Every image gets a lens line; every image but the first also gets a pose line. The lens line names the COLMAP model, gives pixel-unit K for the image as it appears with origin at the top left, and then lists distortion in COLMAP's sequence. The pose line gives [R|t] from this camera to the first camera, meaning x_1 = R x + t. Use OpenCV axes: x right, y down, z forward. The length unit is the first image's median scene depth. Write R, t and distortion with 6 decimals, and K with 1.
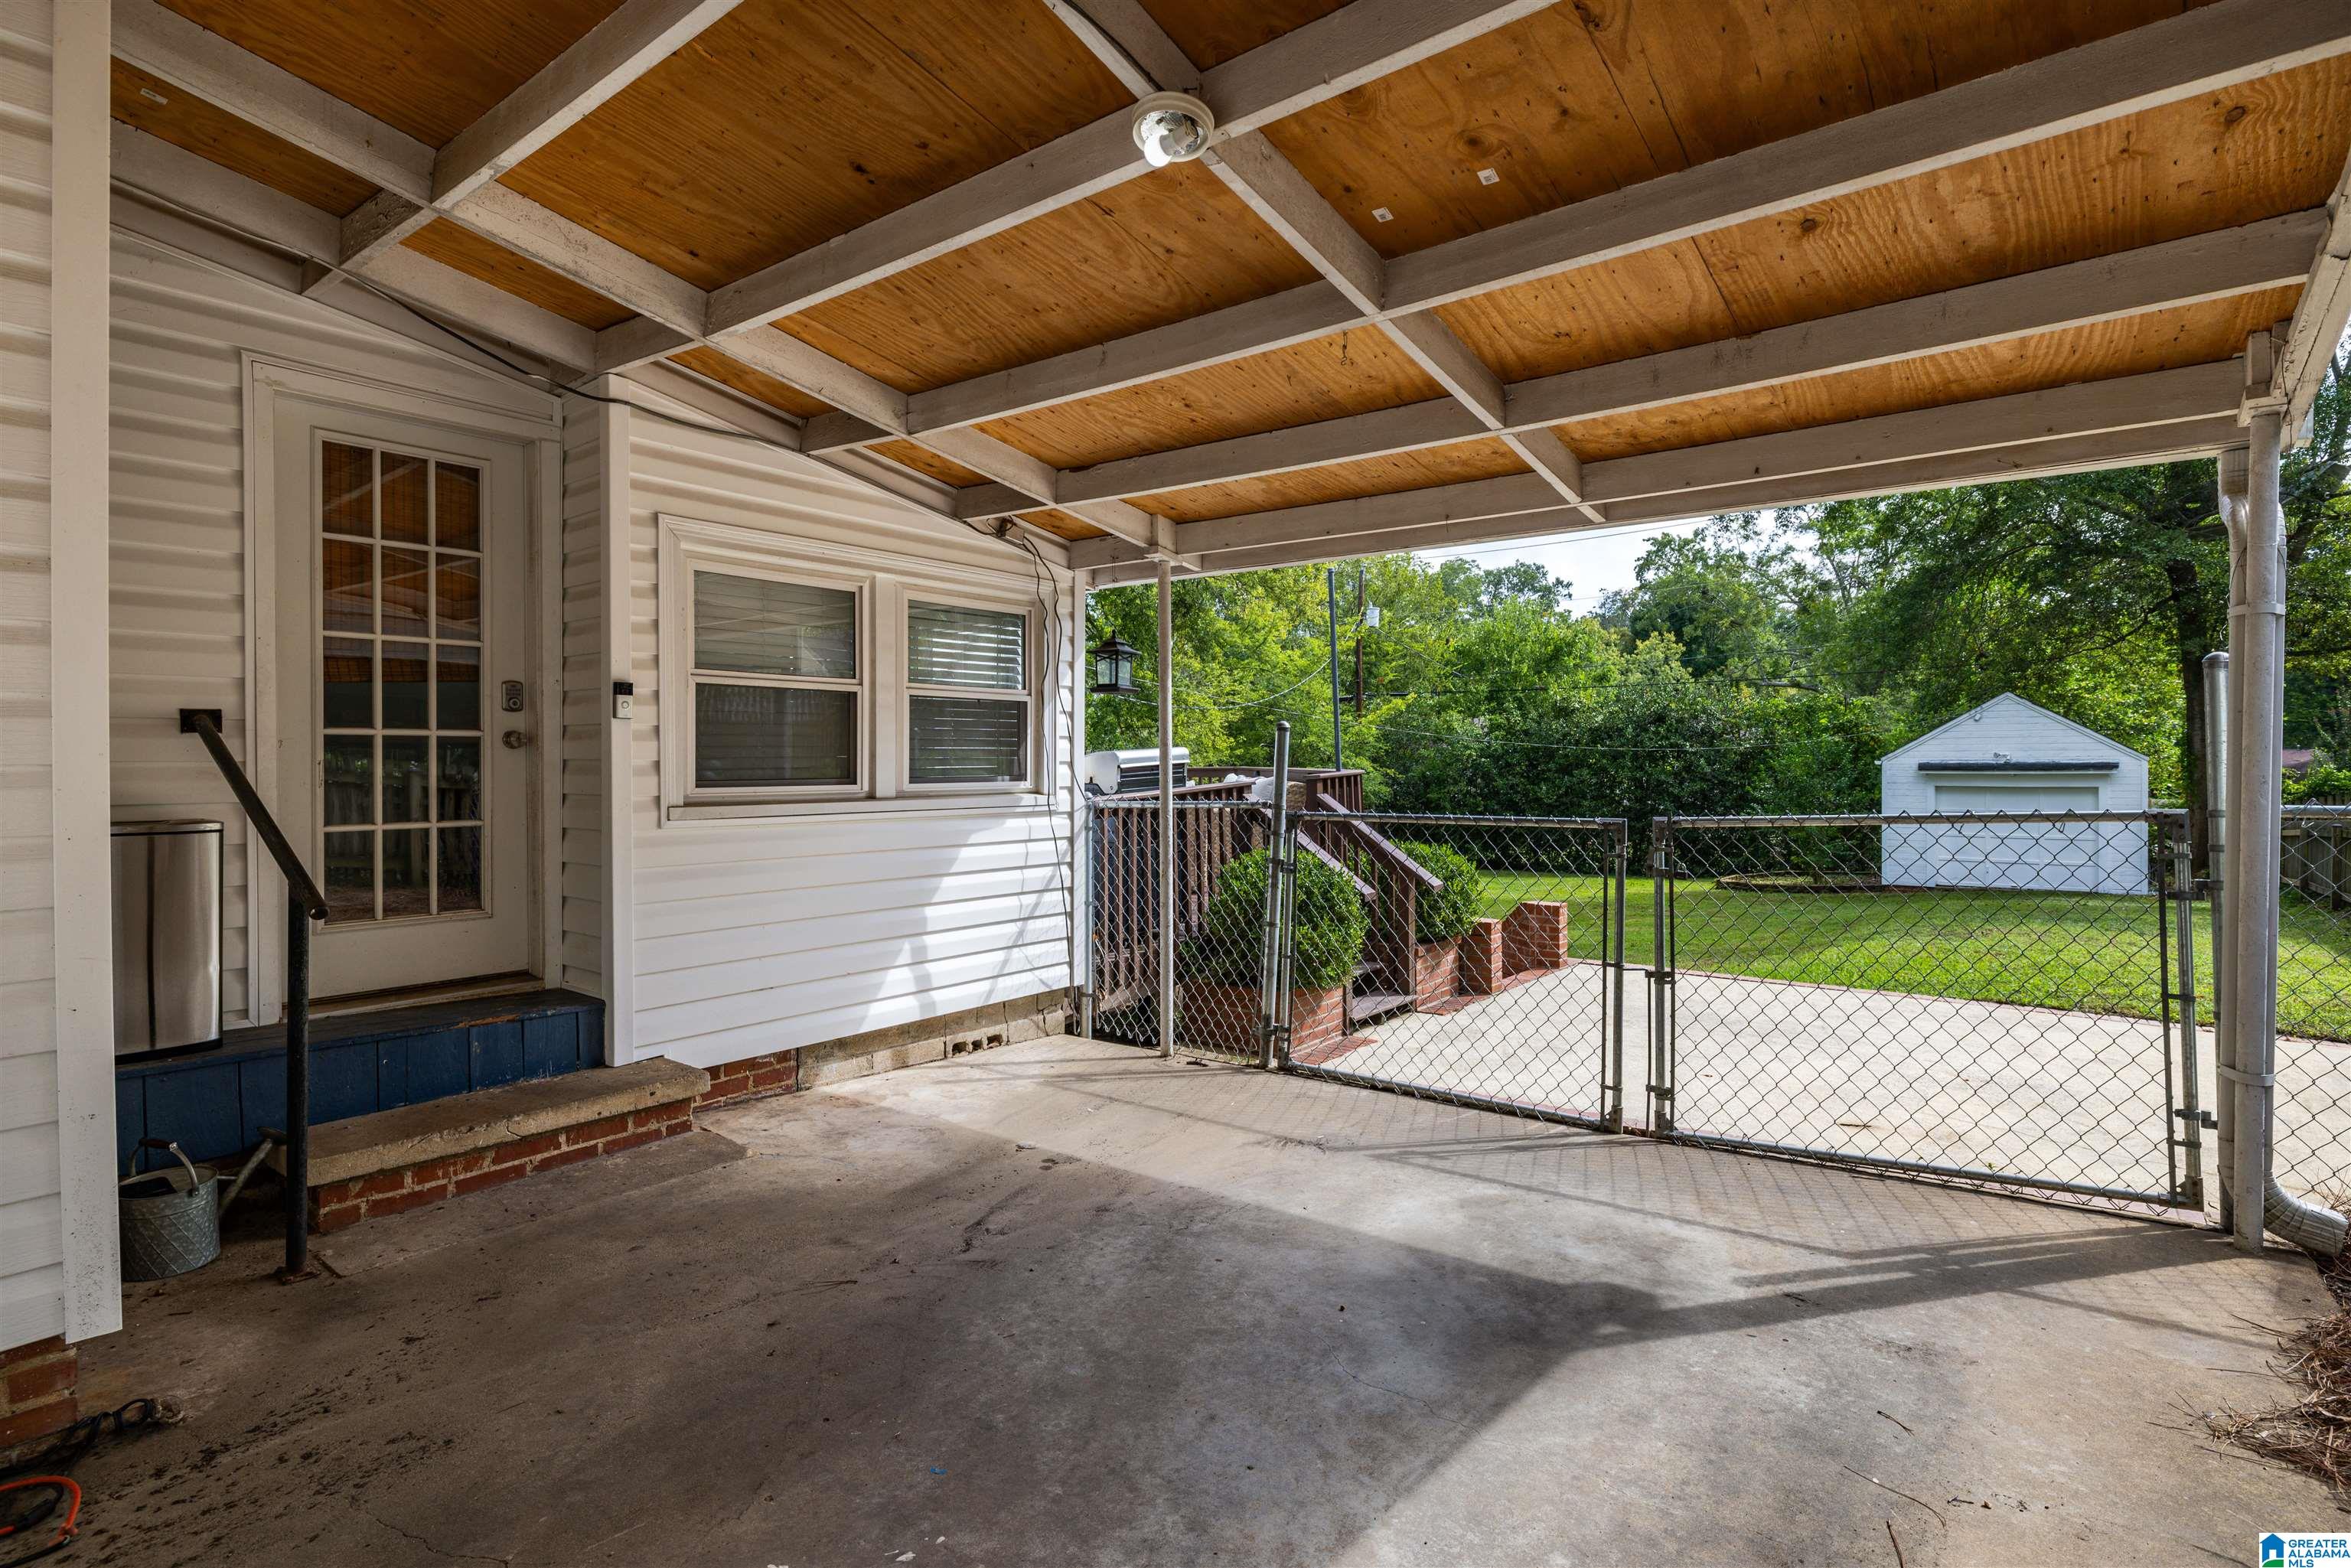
lens RADIAL K [[1176.5, 0, 1182.4], [0, 1176.5, 774.0], [0, 0, 1]] dist [-0.002518, -0.000367]
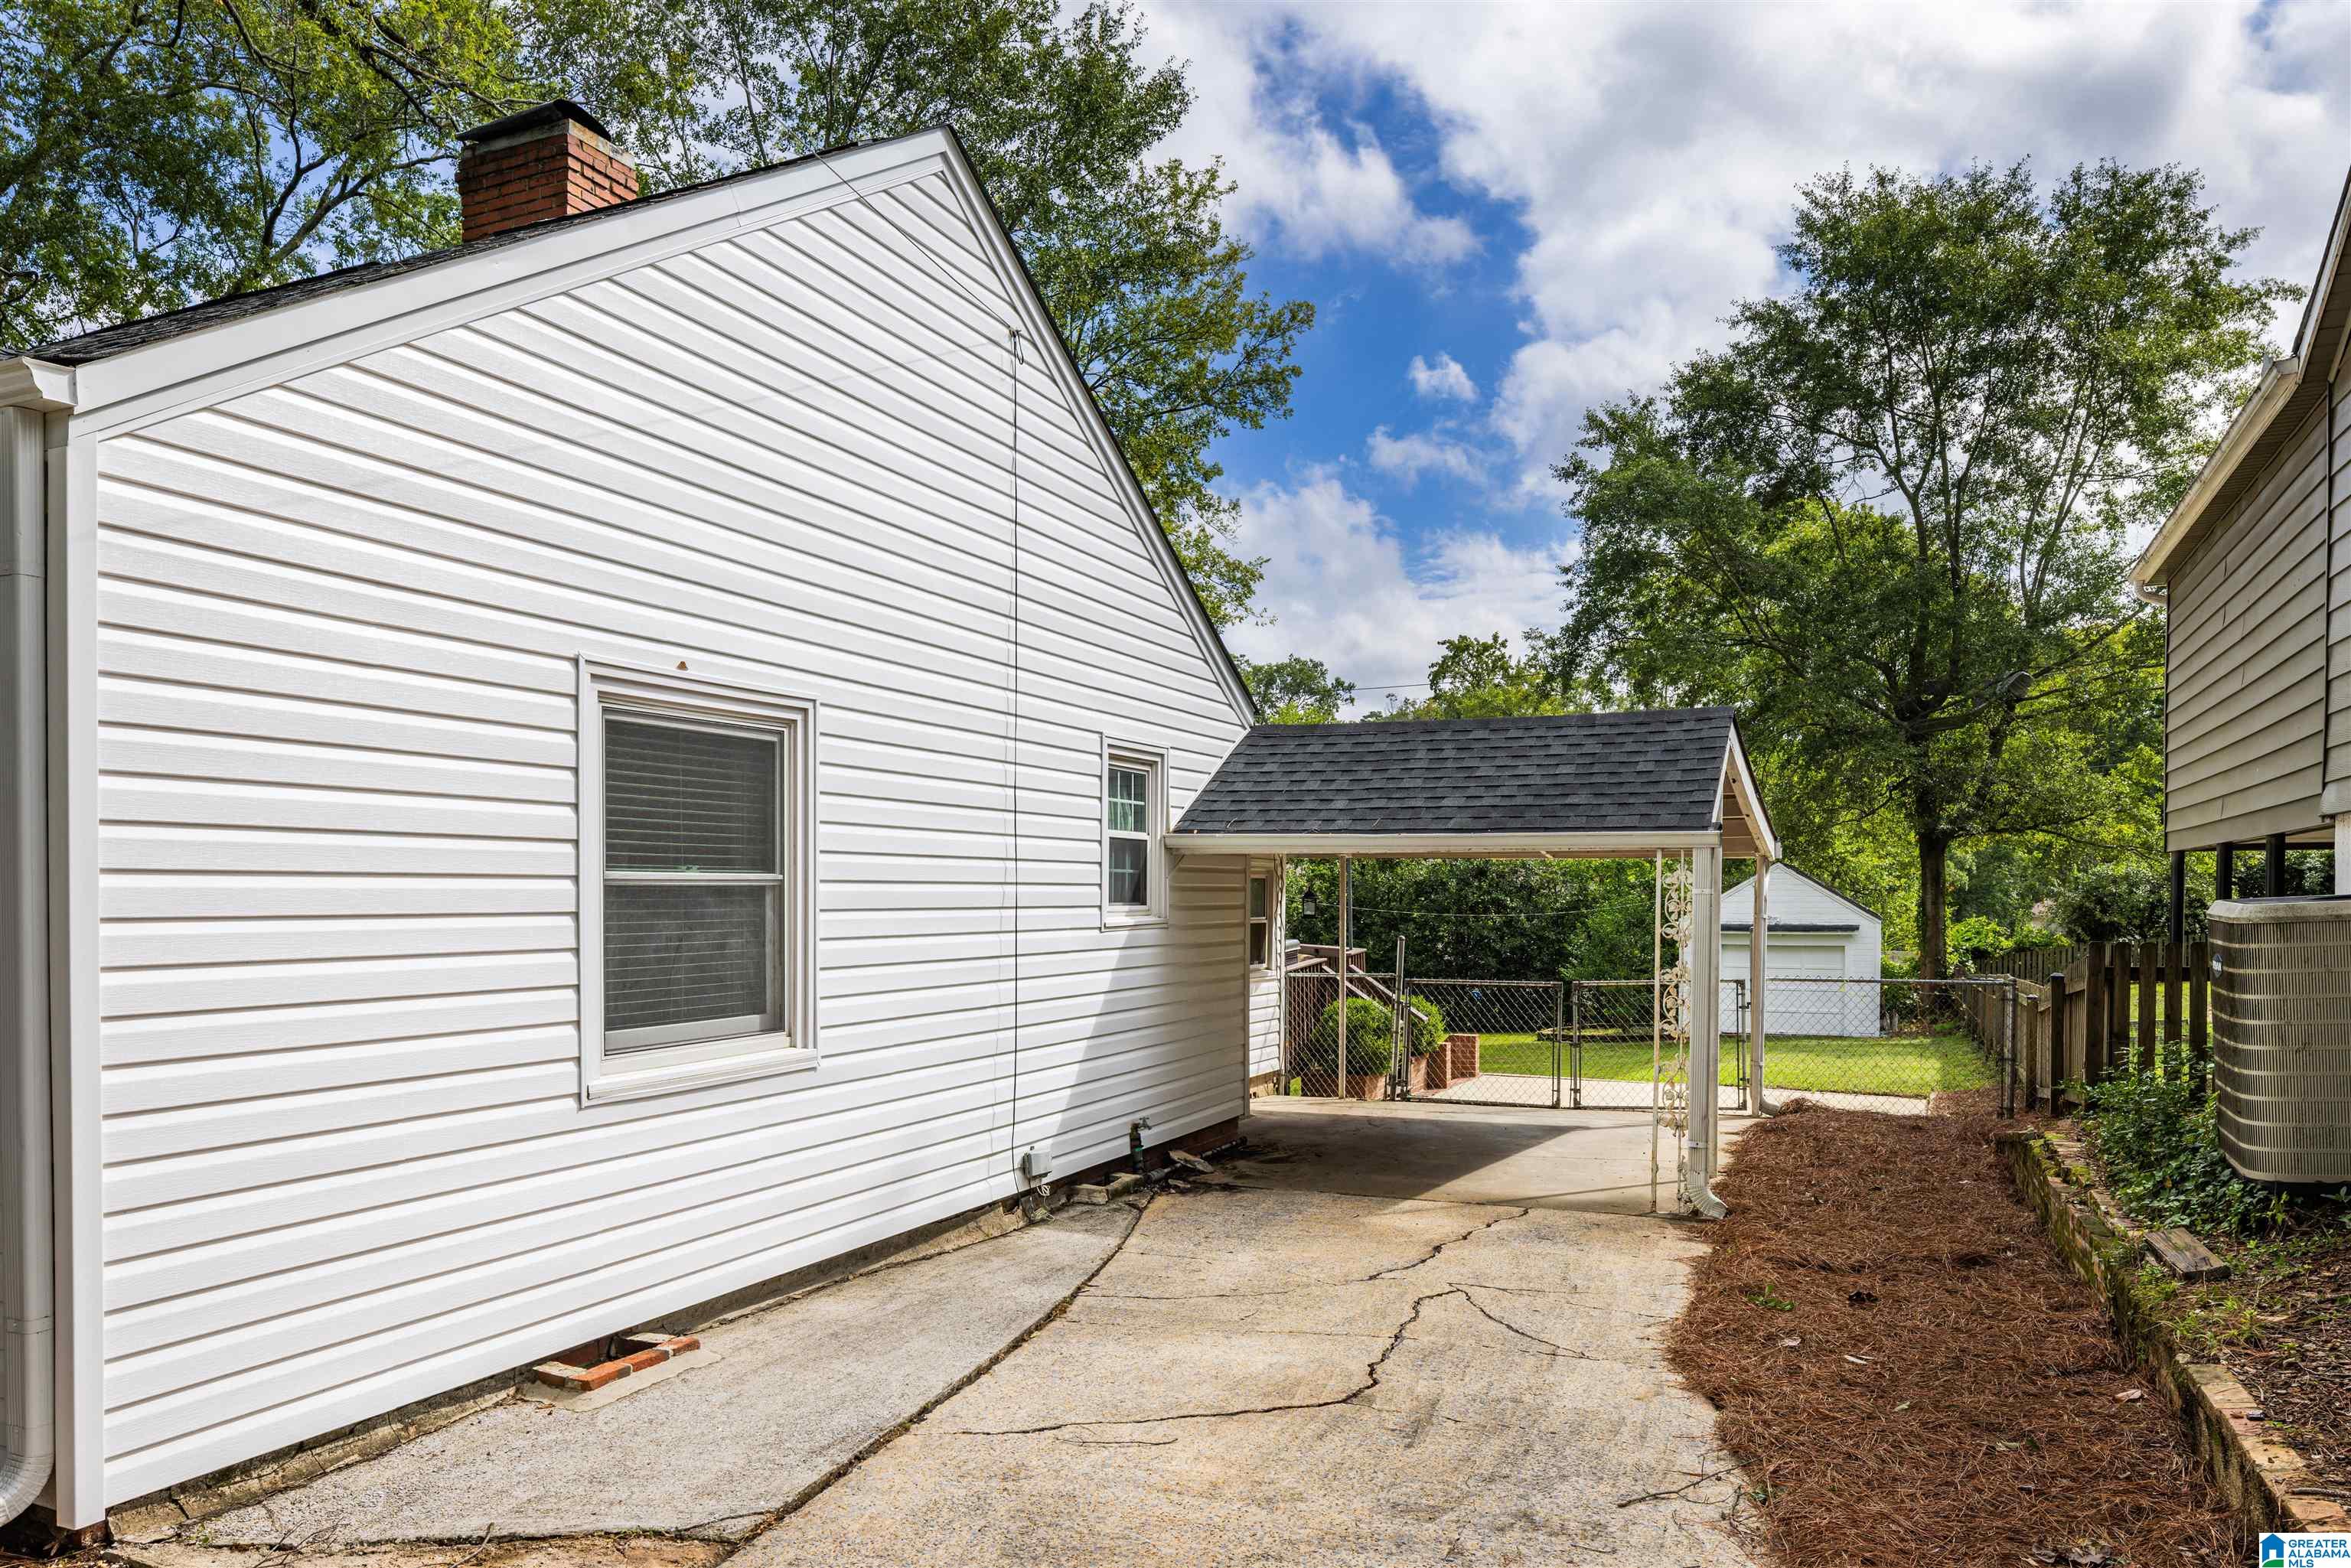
lens RADIAL K [[1618.2, 0, 1215.9], [0, 1618.2, 905.1], [0, 0, 1]] dist [-0.006630, -0.000834]
pose [[0.969154, 0.005600, 0.246394, -0.150526], [-0.004837, 0.999981, -0.003703, -0.013948], [-0.246410, 0.002397, 0.969163, -0.273151]]
